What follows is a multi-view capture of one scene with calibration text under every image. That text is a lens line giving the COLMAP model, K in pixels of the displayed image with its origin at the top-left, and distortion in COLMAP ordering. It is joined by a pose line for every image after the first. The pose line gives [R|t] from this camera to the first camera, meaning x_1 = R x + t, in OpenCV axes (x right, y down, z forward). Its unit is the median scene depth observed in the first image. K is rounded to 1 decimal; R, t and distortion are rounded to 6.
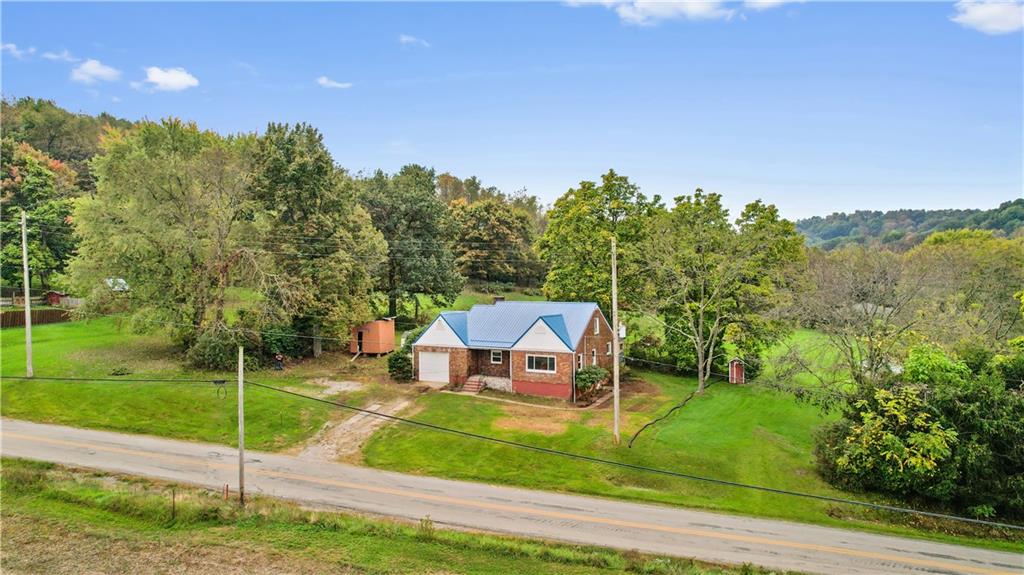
lens RADIAL K [[657.4, 0, 512.9], [0, 657.4, 286.0], [0, 0, 1]] dist [-0.006057, -0.000390]
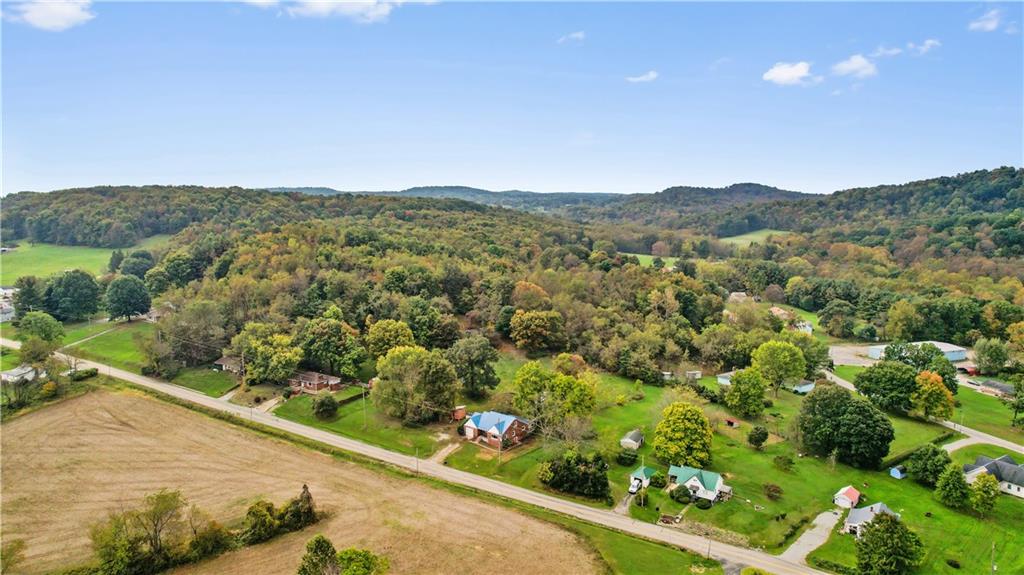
lens RADIAL K [[657.4, 0, 511.7], [0, 657.4, 287.5], [0, 0, 1]] dist [-0.006057, -0.000390]
pose [[0.966516, 0.031960, -0.254608, 1.028690], [0.000032, 0.992198, 0.124669, -1.150089], [0.256606, -0.120502, 0.958975, -2.352941]]
